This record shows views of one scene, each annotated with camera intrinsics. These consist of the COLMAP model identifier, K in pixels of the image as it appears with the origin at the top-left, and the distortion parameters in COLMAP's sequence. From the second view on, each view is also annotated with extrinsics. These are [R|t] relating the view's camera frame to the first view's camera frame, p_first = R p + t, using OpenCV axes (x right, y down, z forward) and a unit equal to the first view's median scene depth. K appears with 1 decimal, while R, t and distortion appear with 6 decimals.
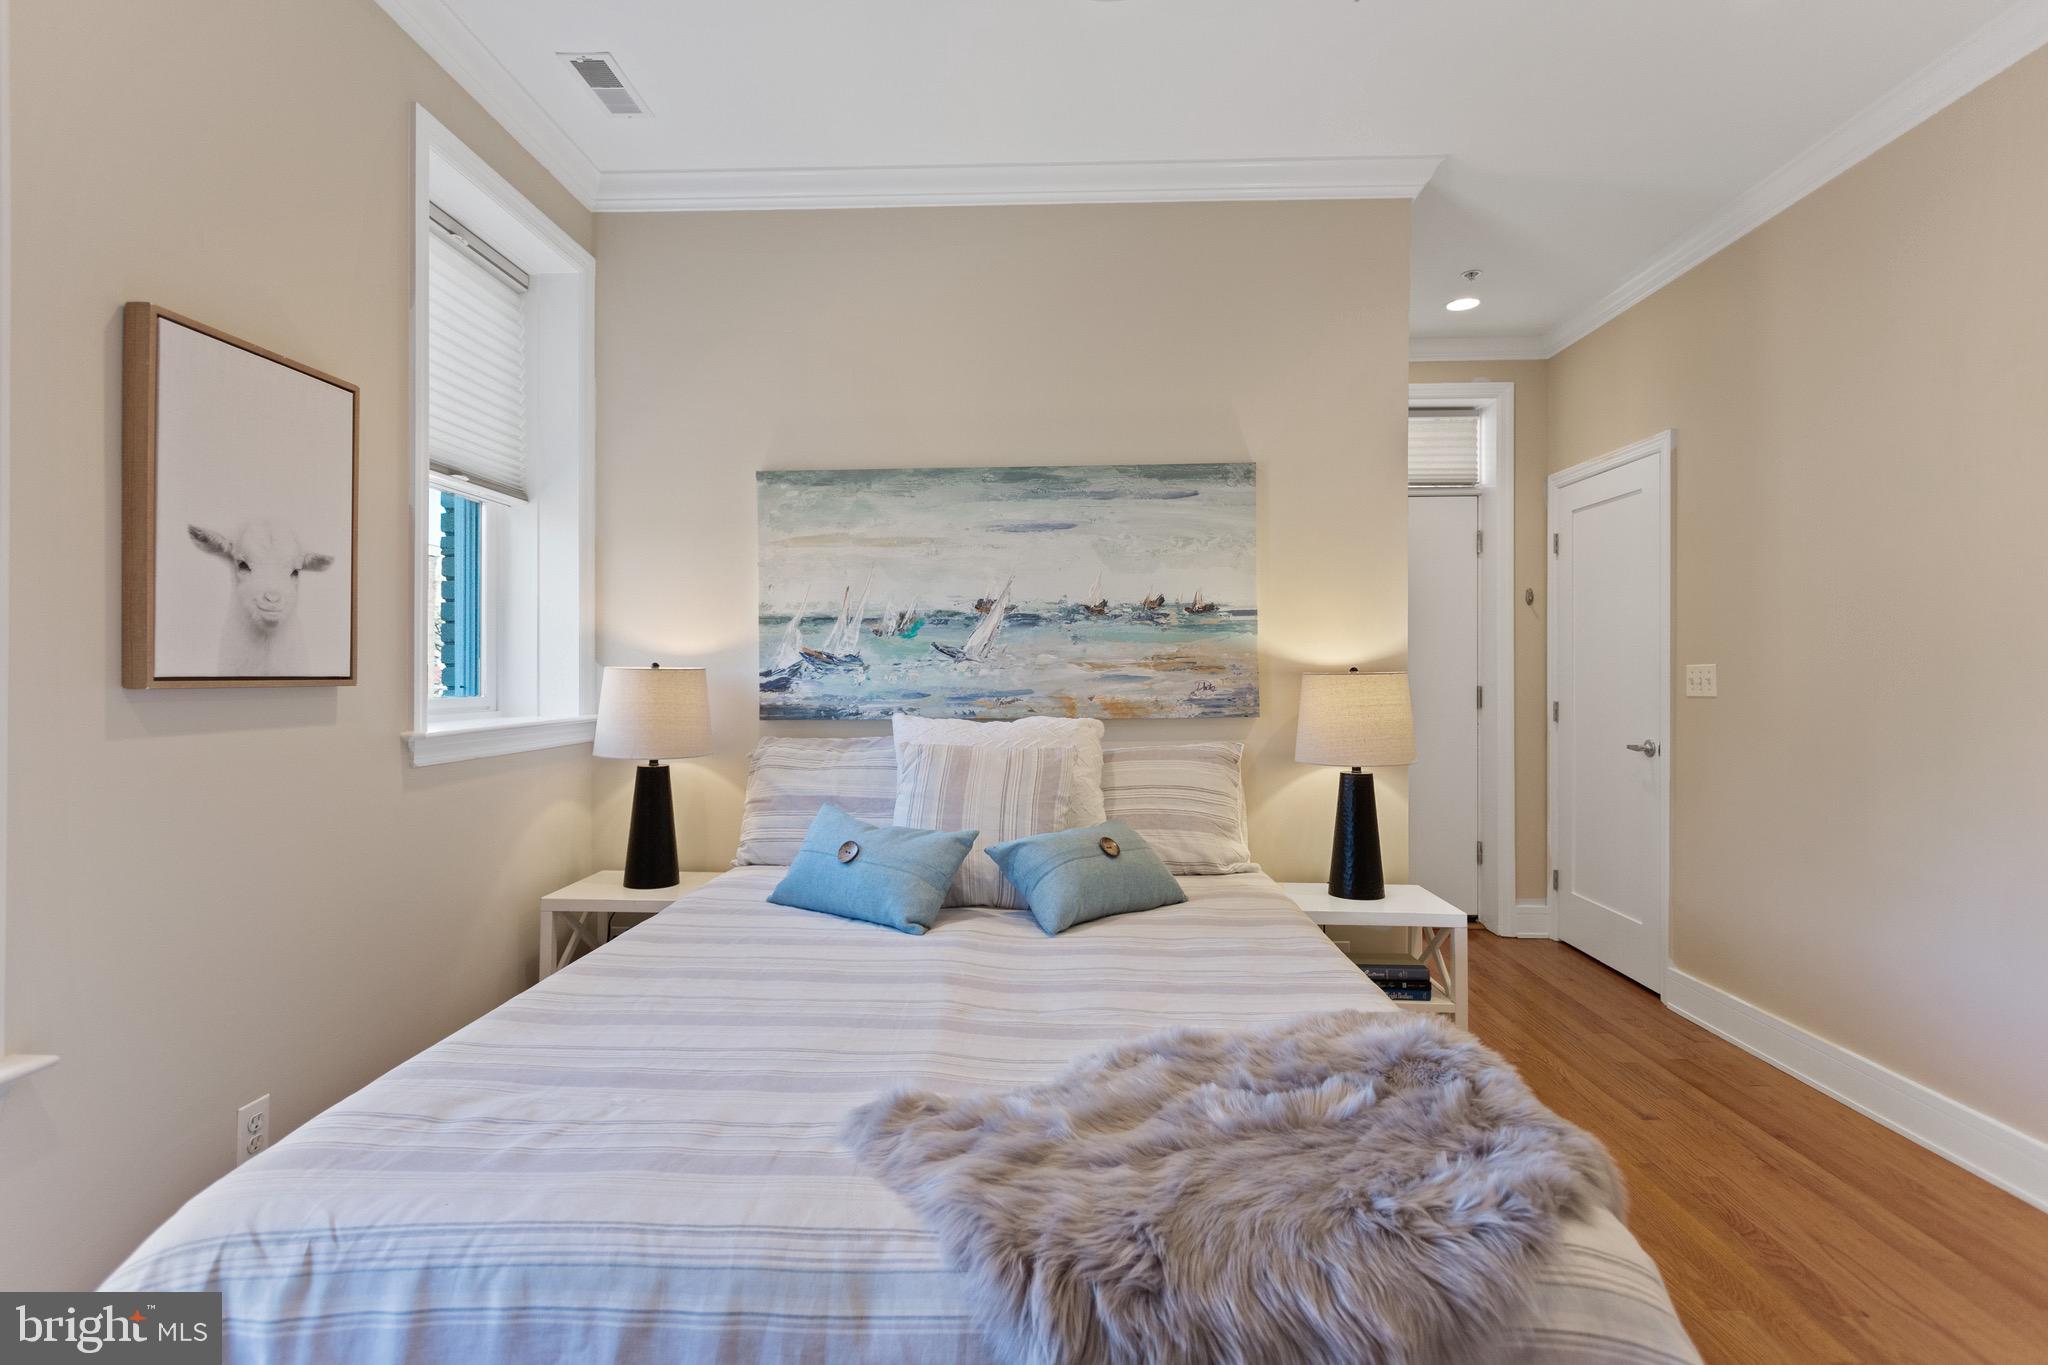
lens RADIAL K [[973.3, 0, 992.5], [0, 973.3, 684.5], [0, 0, 1]] dist [0.002691, 0.002924]
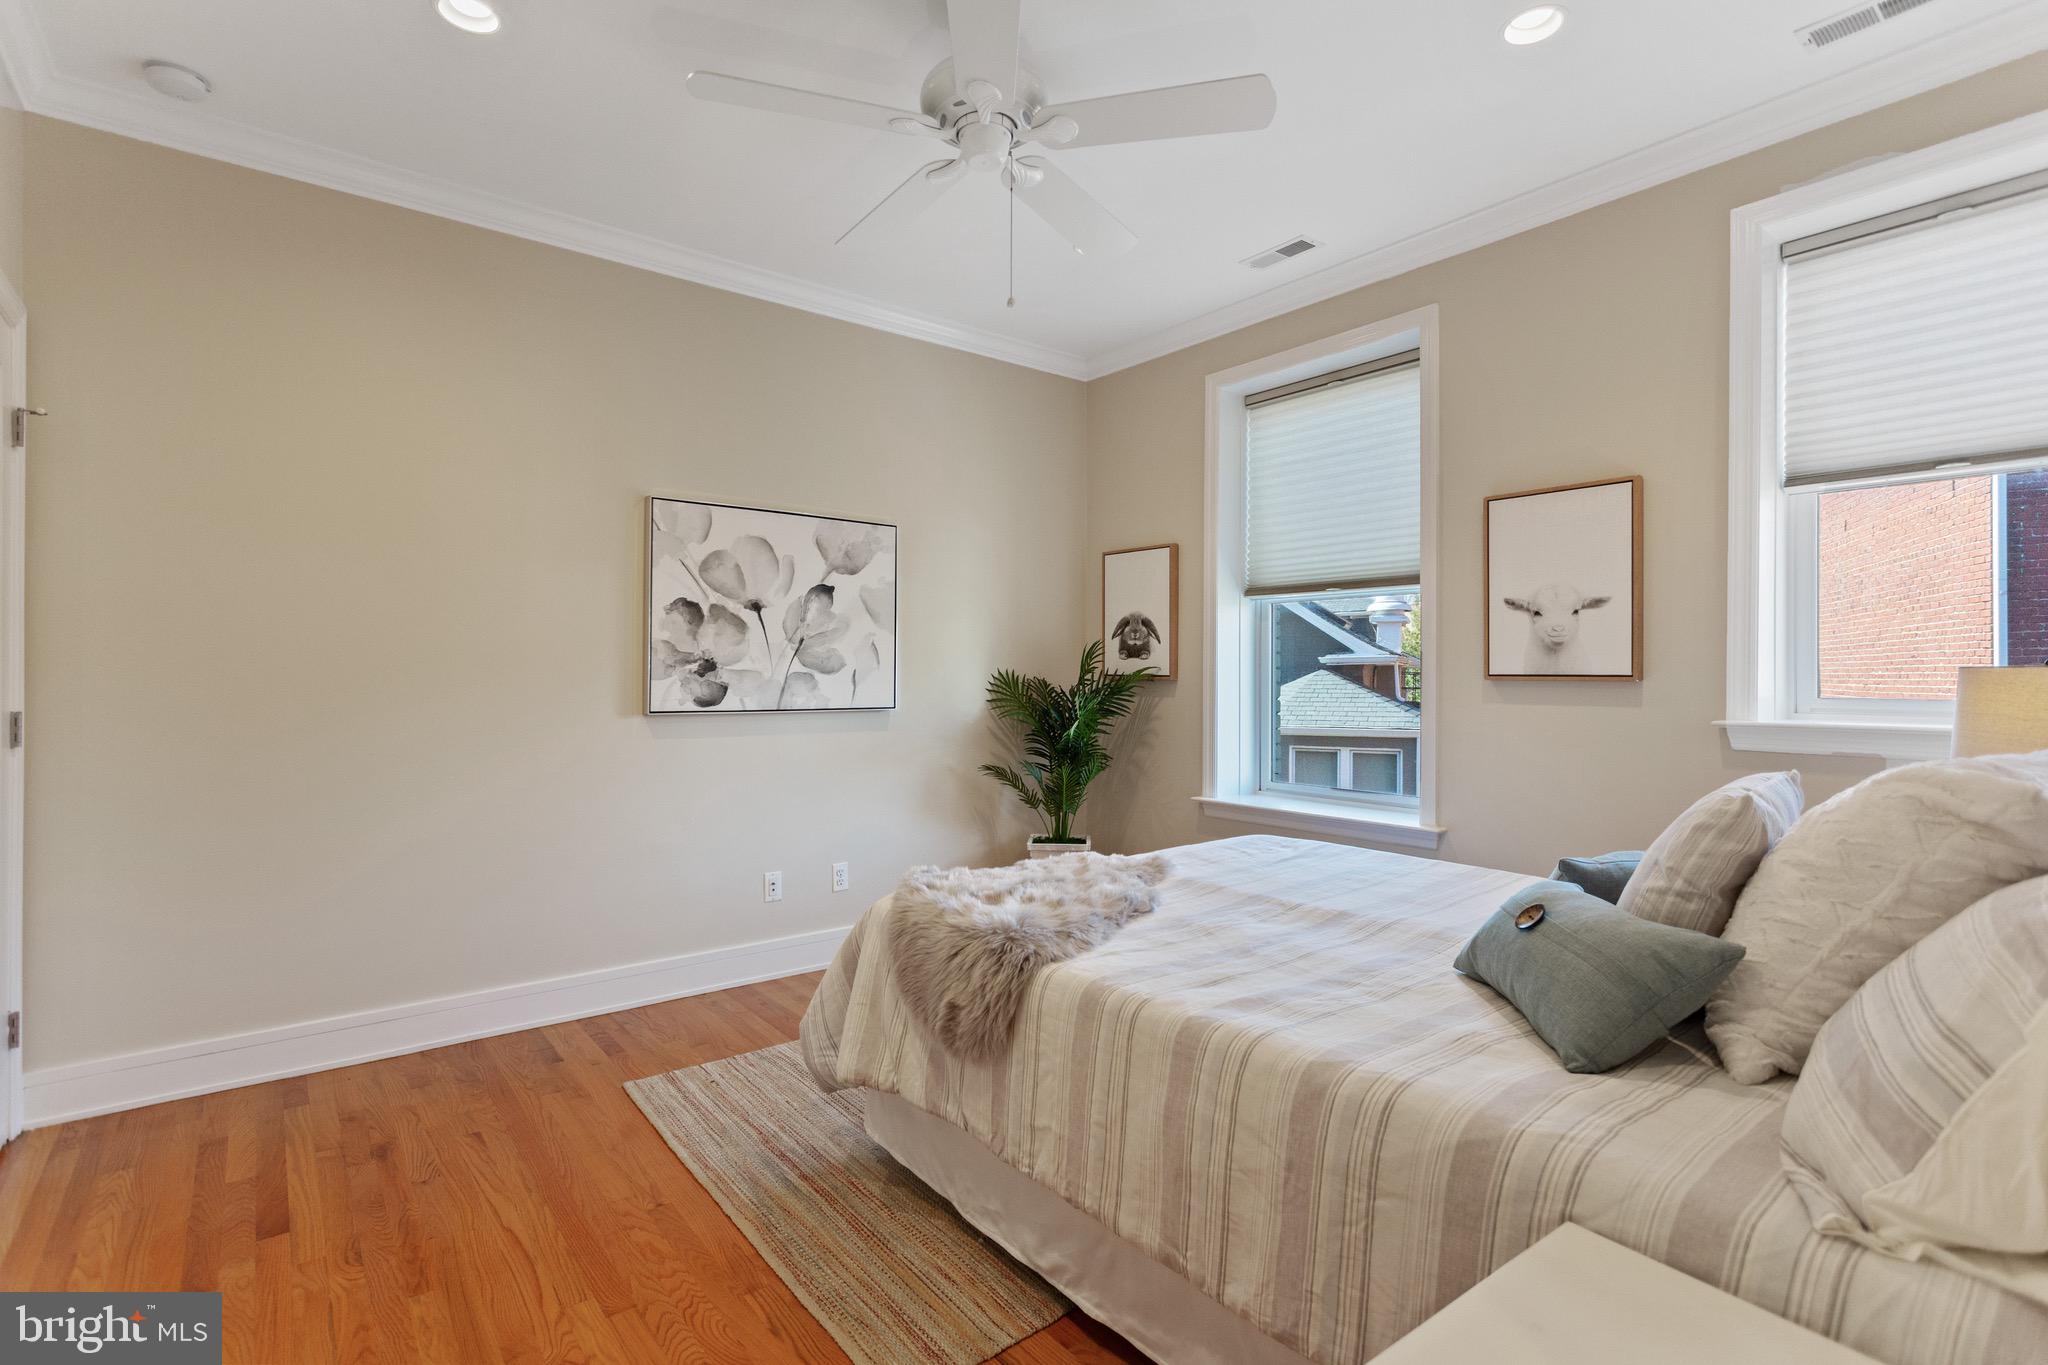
lens RADIAL K [[973.3, 0, 1017.7], [0, 973.3, 667.8], [0, 0, 1]] dist [0.002691, 0.002924]
pose [[-0.753210, -0.008024, -0.657731, 0.679491], [-0.012659, 0.999917, 0.002298, -0.007836], [0.657658, 0.010057, -0.753249, 1.027926]]
